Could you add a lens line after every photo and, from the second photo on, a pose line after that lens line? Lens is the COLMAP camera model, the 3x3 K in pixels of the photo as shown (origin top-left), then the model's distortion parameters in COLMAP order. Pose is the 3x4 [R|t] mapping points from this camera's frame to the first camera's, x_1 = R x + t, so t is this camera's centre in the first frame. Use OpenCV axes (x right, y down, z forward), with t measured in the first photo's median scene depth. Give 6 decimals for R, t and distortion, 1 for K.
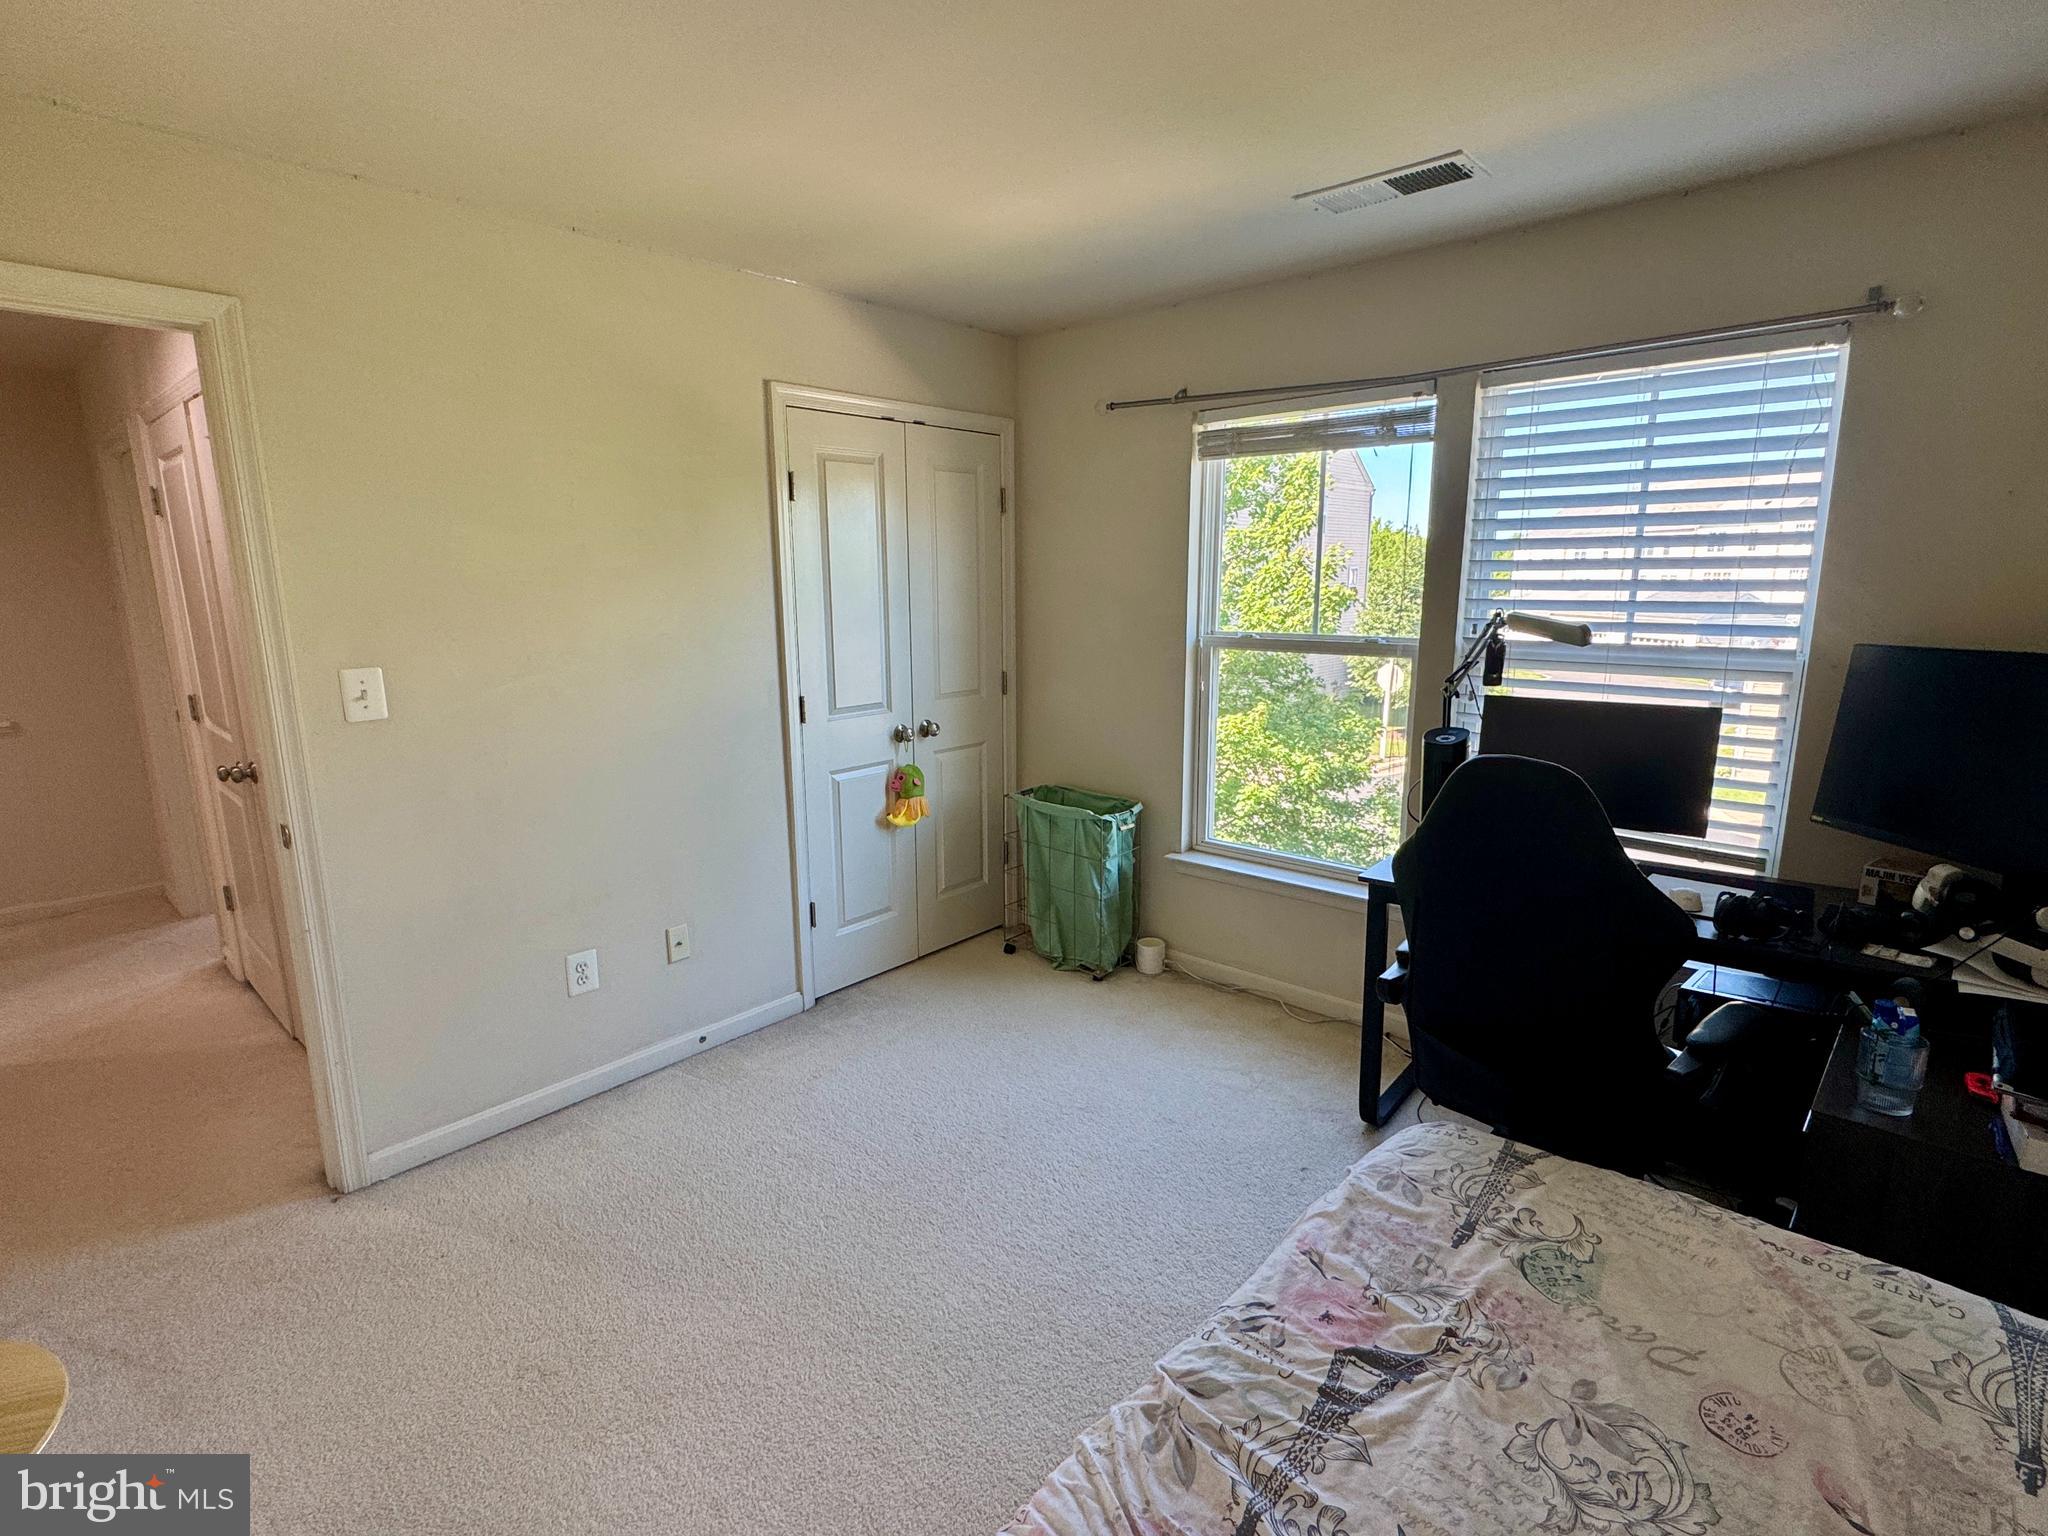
lens RADIAL K [[977.3, 0, 1009.9], [0, 977.3, 768.1], [0, 0, 1]] dist [0.000250, -0.000036]
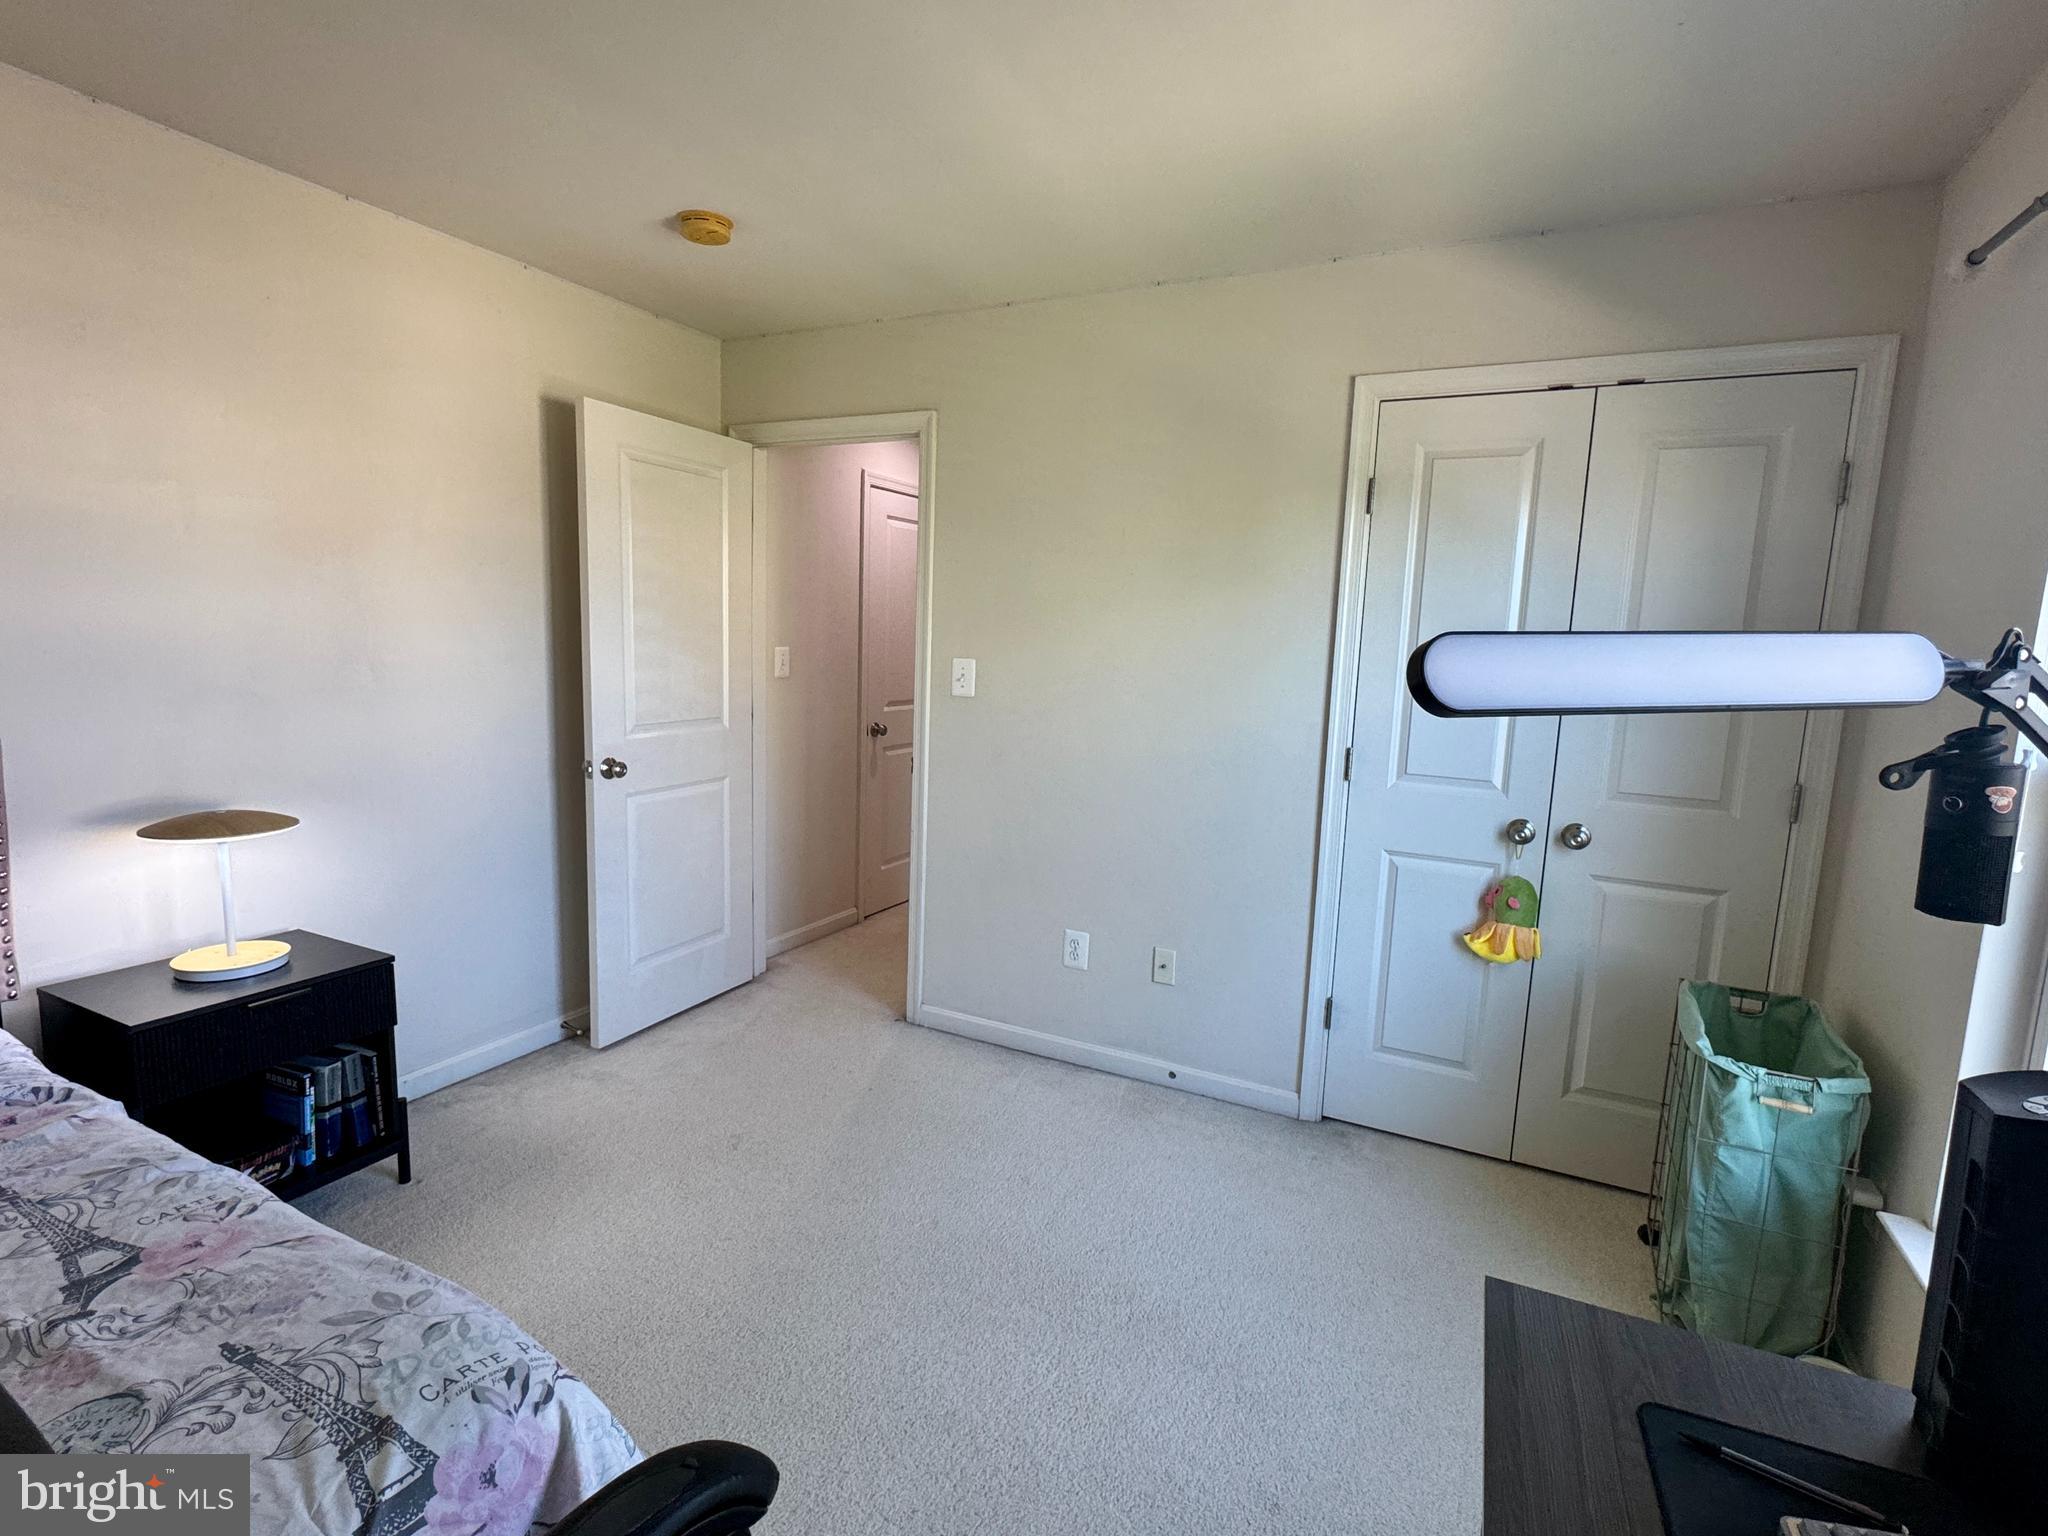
lens RADIAL K [[977.3, 0, 1009.9], [0, 977.3, 768.1], [0, 0, 1]] dist [0.000250, -0.000036]
pose [[0.271399, 0.152643, -0.950286, 0.485077], [-0.228767, 0.969279, 0.090358, -0.063396], [0.934884, 0.192871, 0.297981, 0.474357]]
